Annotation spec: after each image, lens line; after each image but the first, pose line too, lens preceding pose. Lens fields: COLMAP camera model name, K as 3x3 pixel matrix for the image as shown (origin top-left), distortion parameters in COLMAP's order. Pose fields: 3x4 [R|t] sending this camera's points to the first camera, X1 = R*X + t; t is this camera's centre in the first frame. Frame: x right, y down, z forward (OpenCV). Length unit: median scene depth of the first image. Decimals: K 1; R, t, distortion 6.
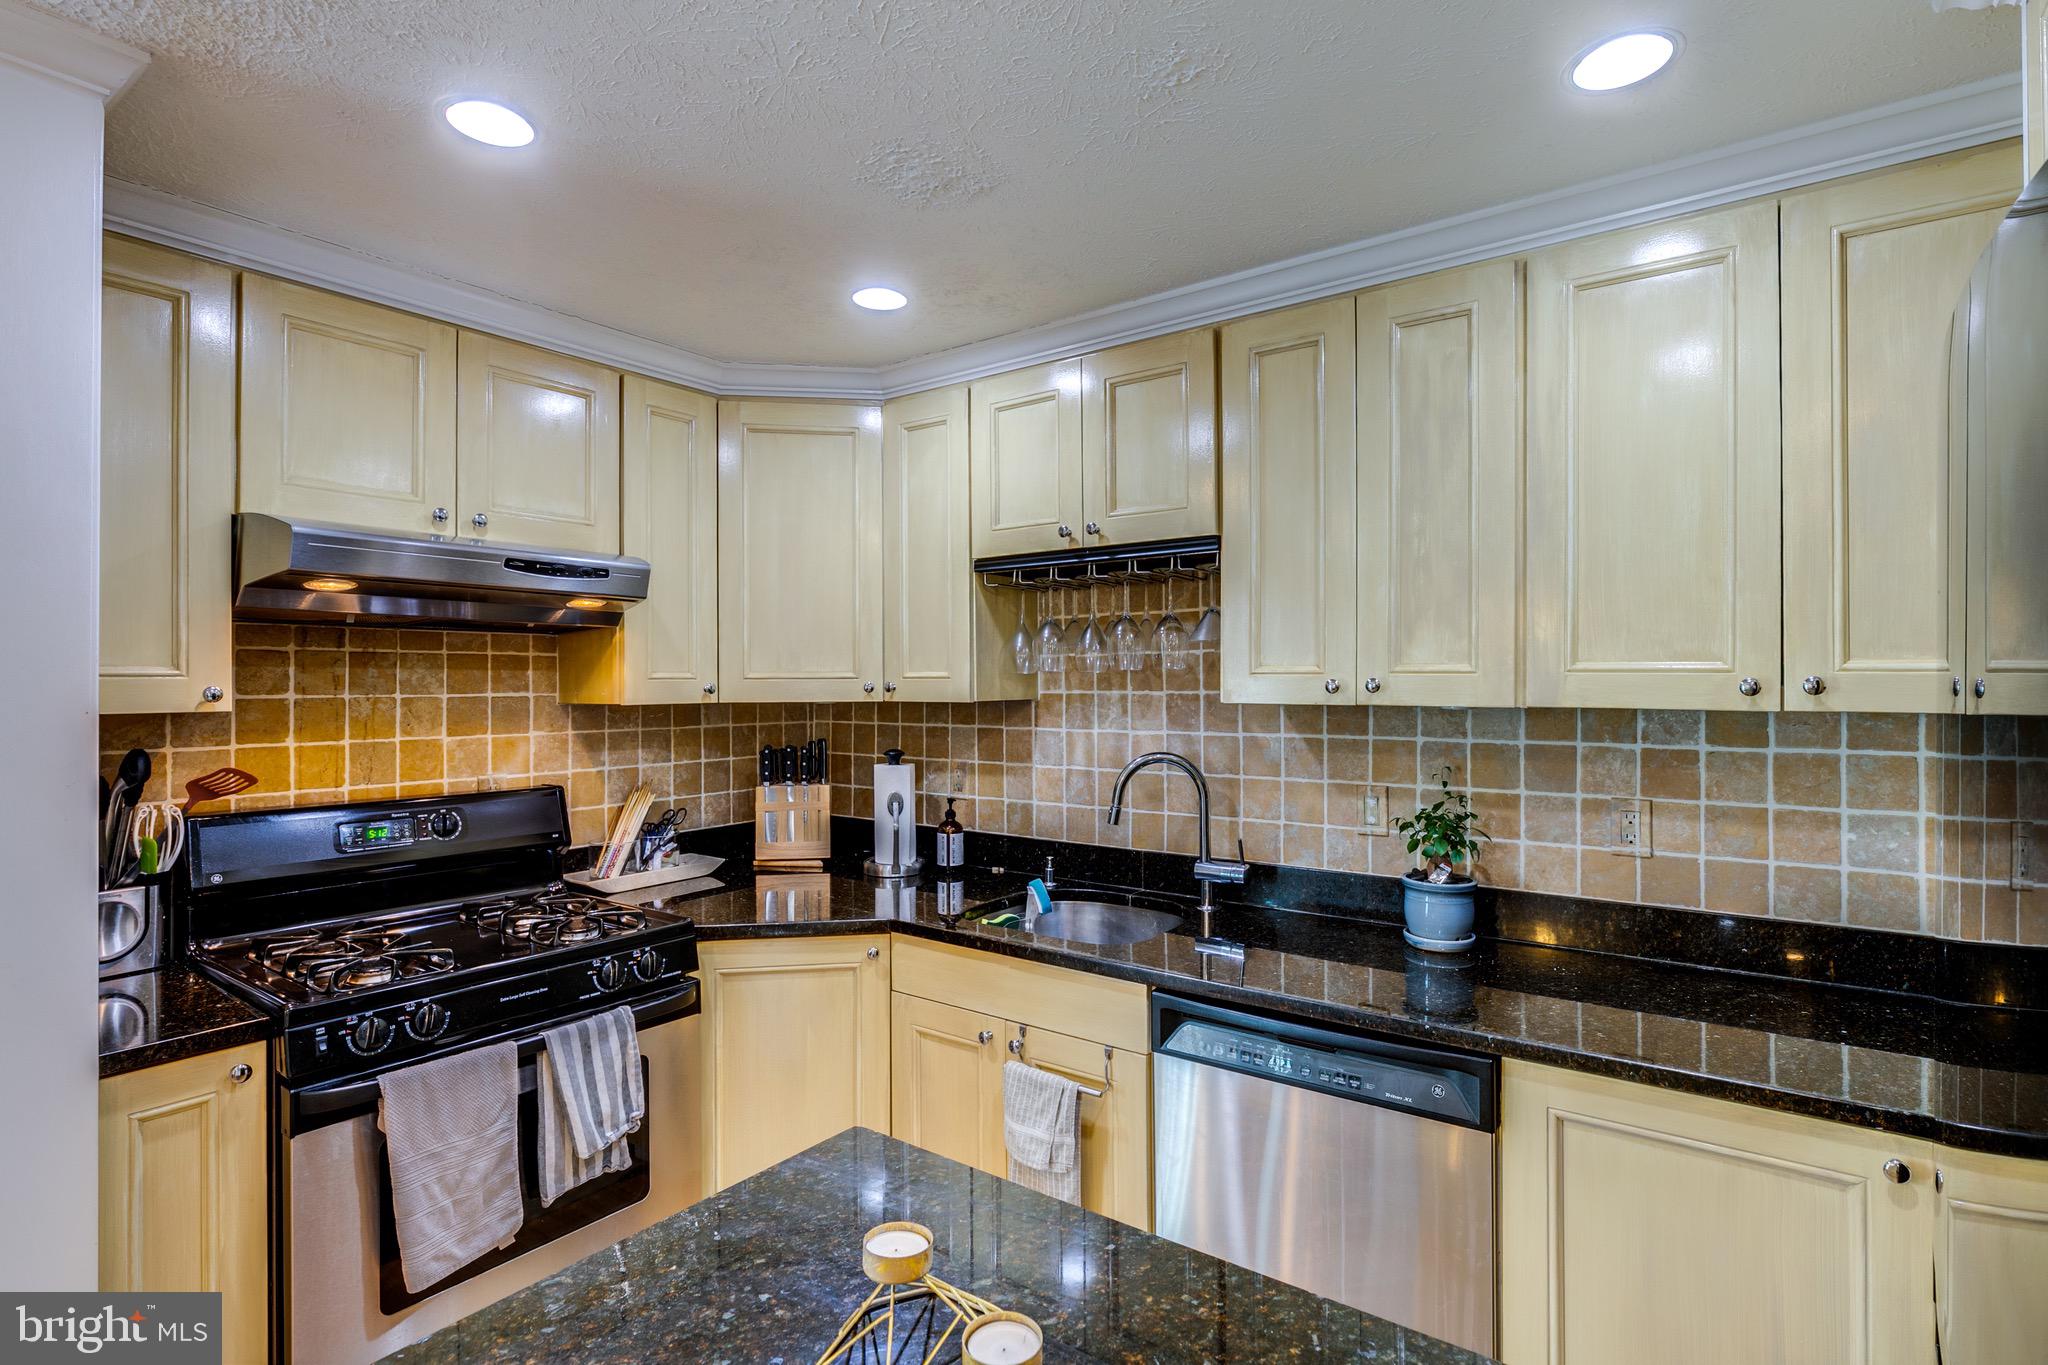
lens RADIAL K [[991.3, 0, 1074.1], [0, 991.3, 679.3], [0, 0, 1]] dist [-0.014623, 0.000630]
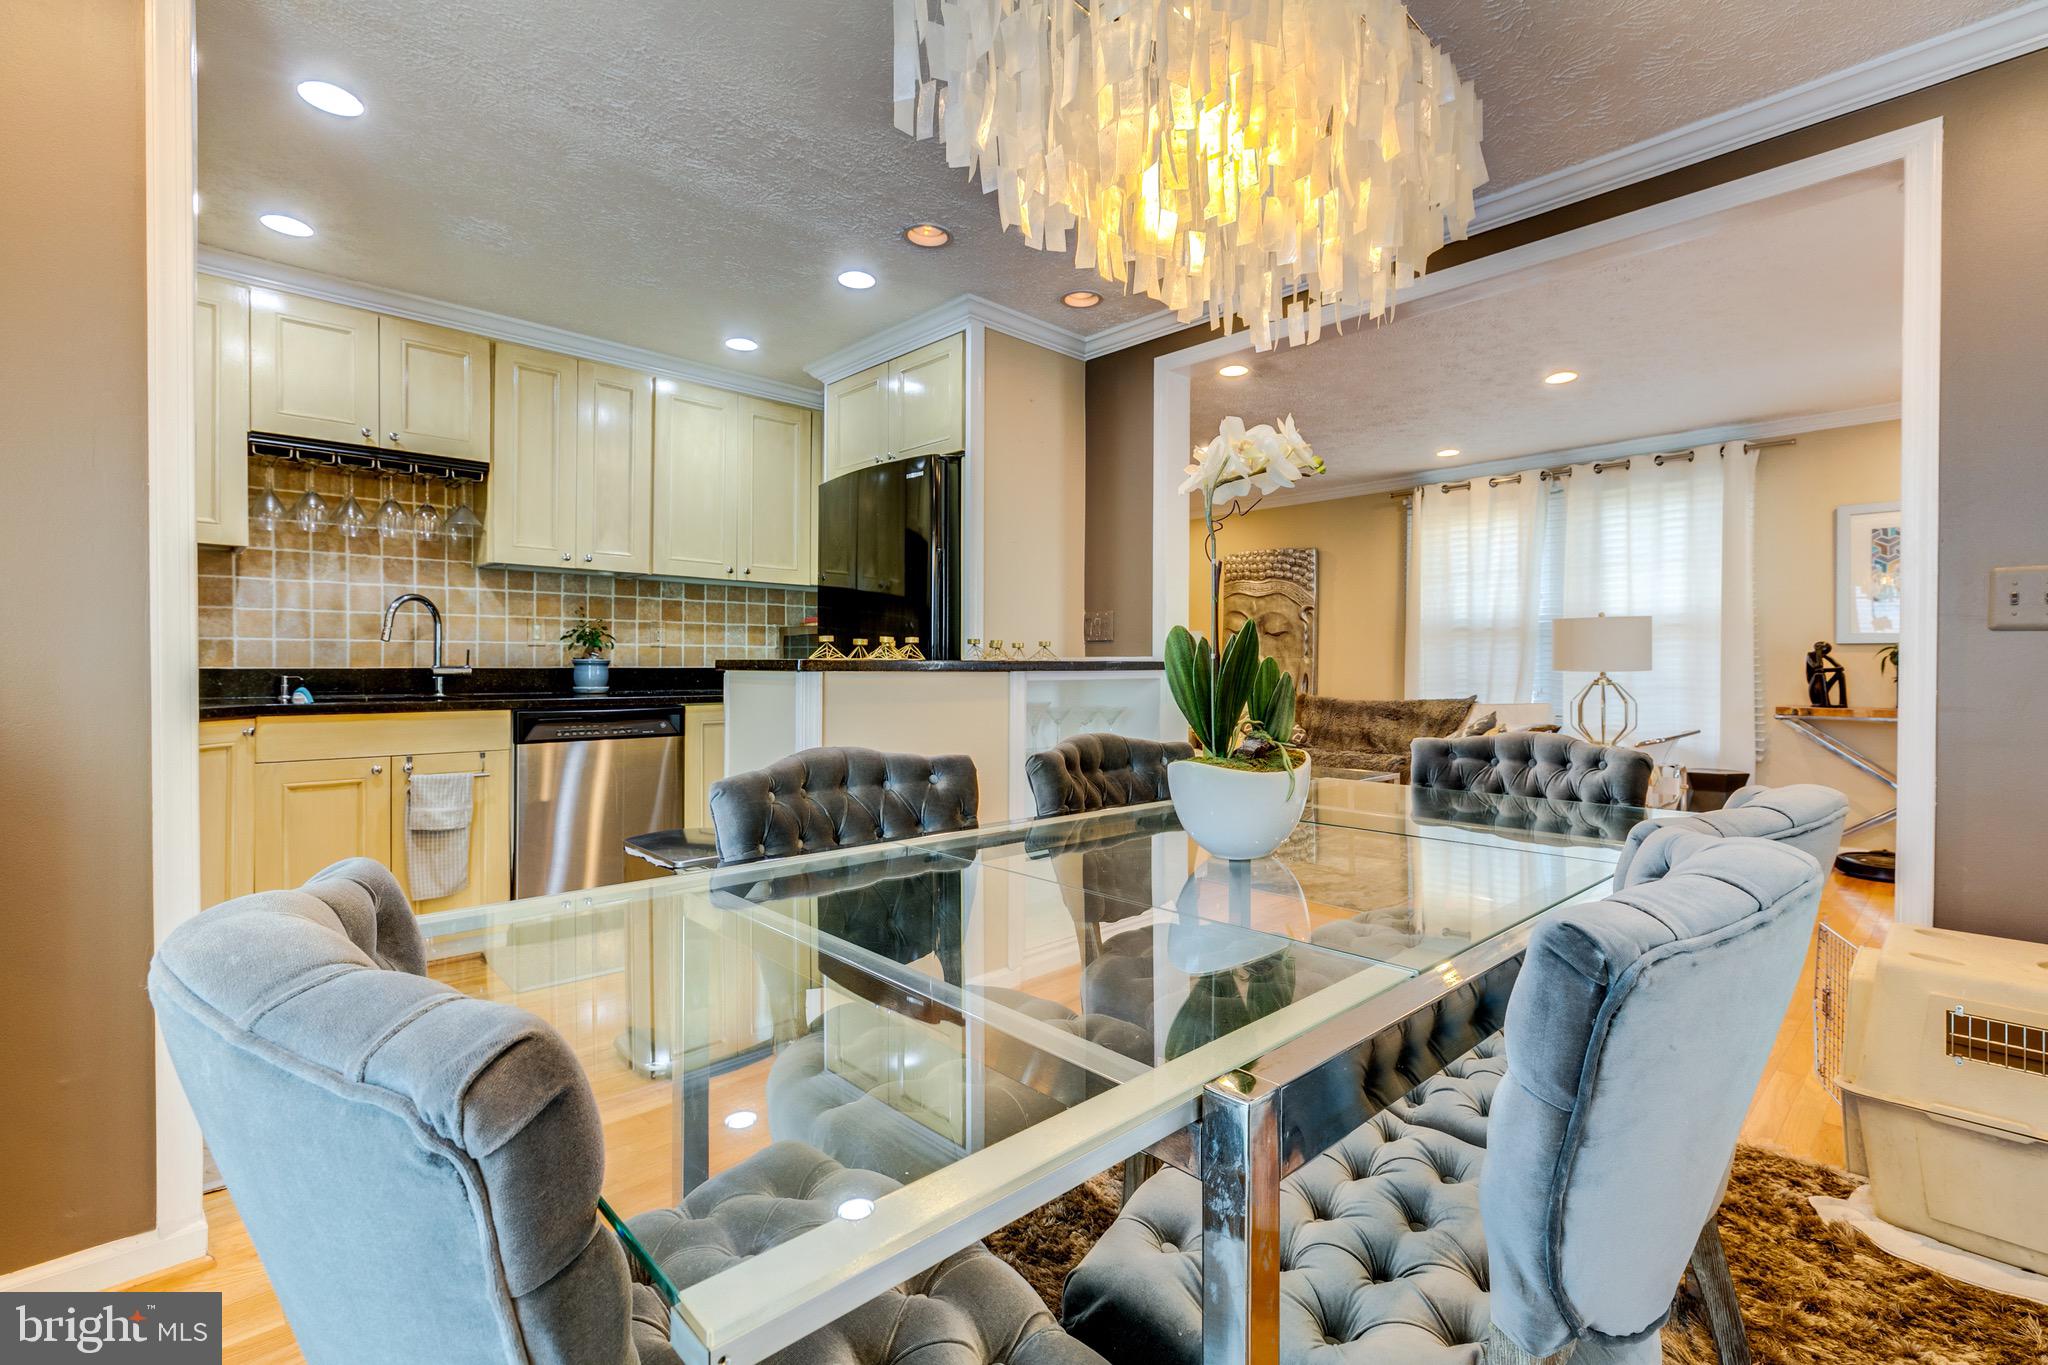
lens RADIAL K [[934.1, 0, 964.8], [0, 934.1, 684.0], [0, 0, 1]] dist [0.002634, 0.001076]
pose [[0.233860, -0.011248, 0.972205, -1.151114], [-0.004470, 0.999910, 0.012644, 0.196748], [-0.972260, -0.007303, 0.233789, -0.163750]]
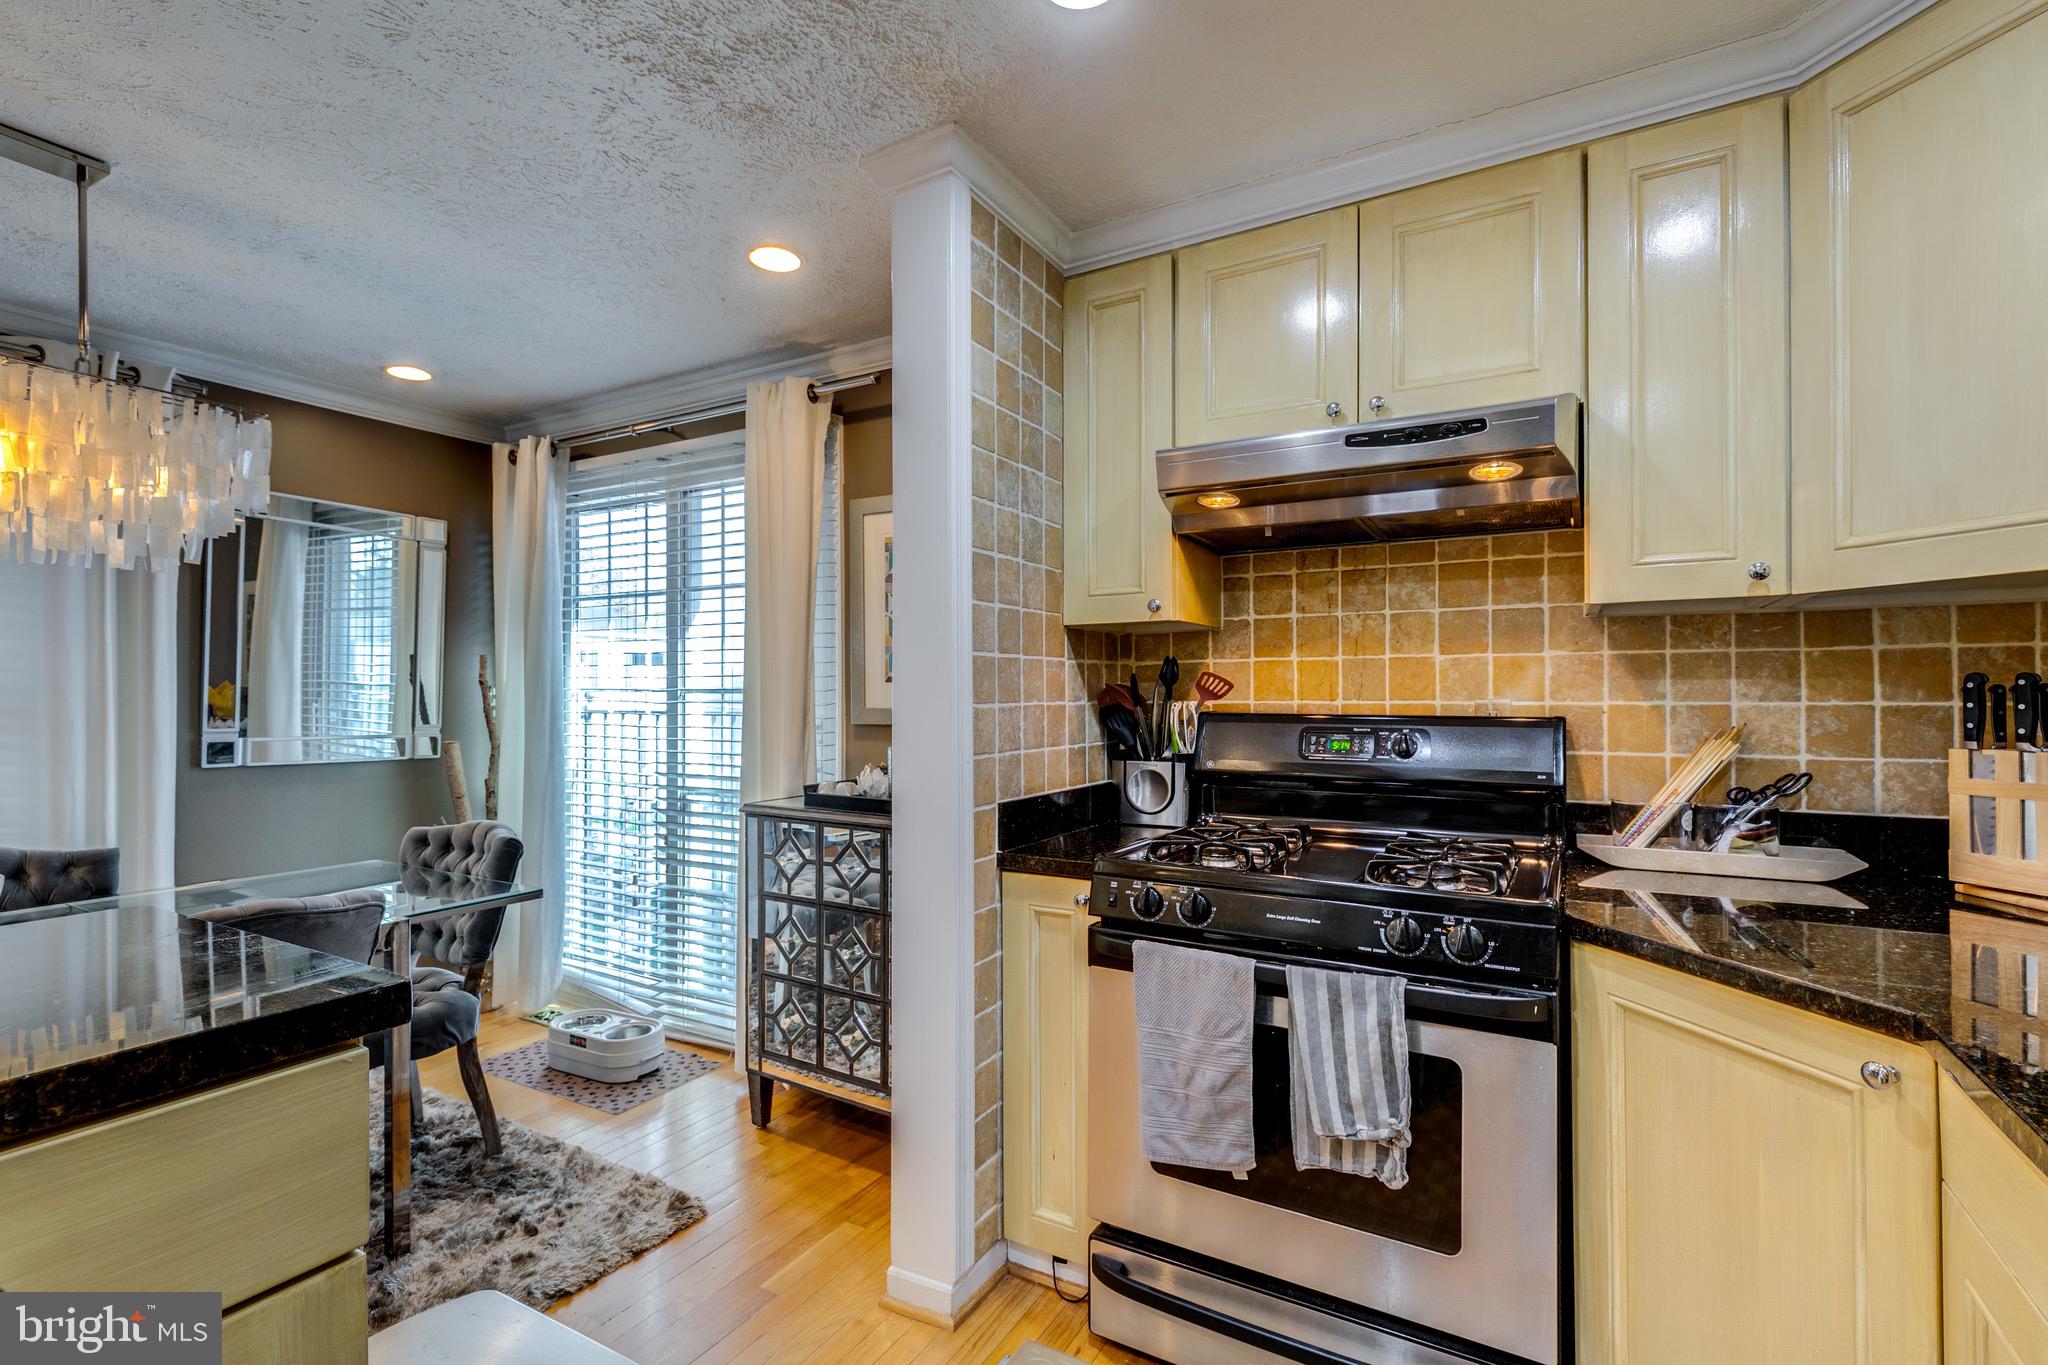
lens RADIAL K [[934.1, 0, 983.0], [0, 934.1, 686.7], [0, 0, 1]] dist [0.002634, 0.001076]
pose [[0.061251, -0.002189, -0.998120, 0.213021], [0.007436, 0.999971, -0.001737, 0.089609], [0.998095, -0.007316, 0.061265, 0.542894]]
